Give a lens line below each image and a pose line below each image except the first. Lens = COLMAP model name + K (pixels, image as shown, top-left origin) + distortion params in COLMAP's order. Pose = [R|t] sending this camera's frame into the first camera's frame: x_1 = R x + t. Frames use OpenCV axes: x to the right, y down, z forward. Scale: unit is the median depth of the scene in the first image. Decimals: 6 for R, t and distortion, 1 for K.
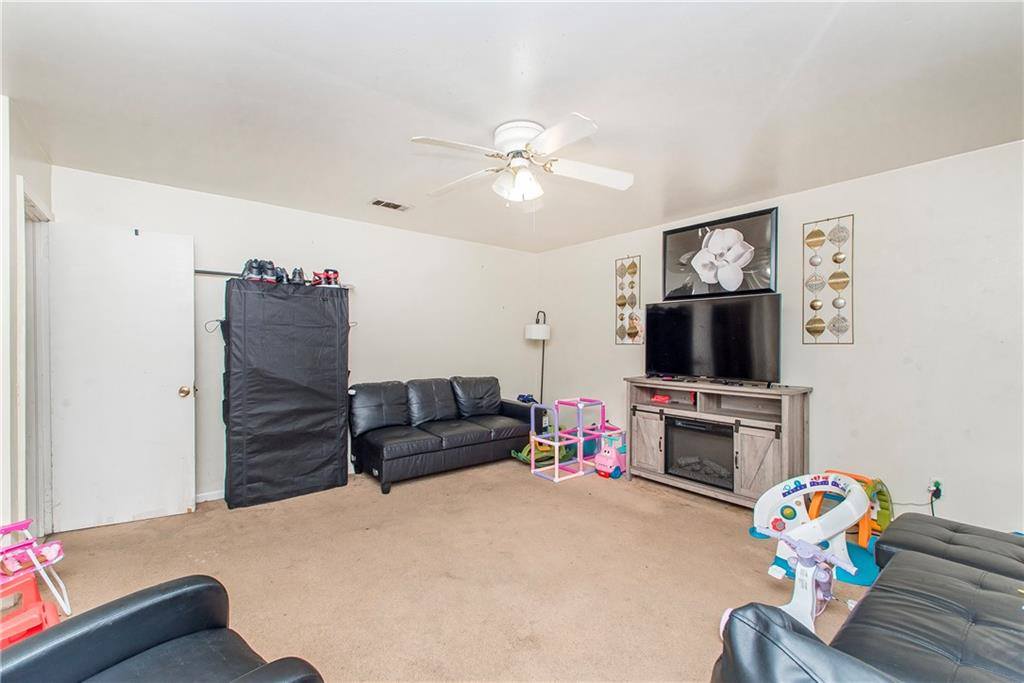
lens RADIAL K [[429.6, 0, 514.1], [0, 429.6, 342.1], [0, 0, 1]] dist [0.003337, 0.000126]
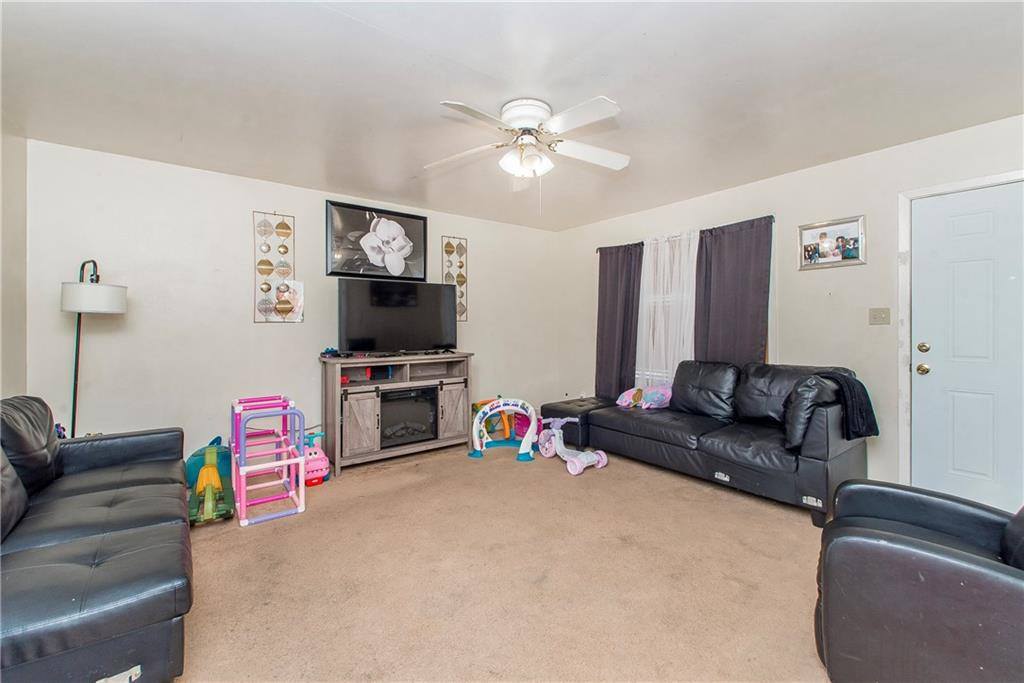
lens RADIAL K [[429.6, 0, 516.8], [0, 429.6, 330.6], [0, 0, 1]] dist [0.003337, 0.000126]
pose [[0.016228, -0.007352, 0.999841, -0.642407], [0.008740, 0.999936, 0.007211, 0.022681], [-0.999830, 0.008621, 0.016291, 0.655076]]
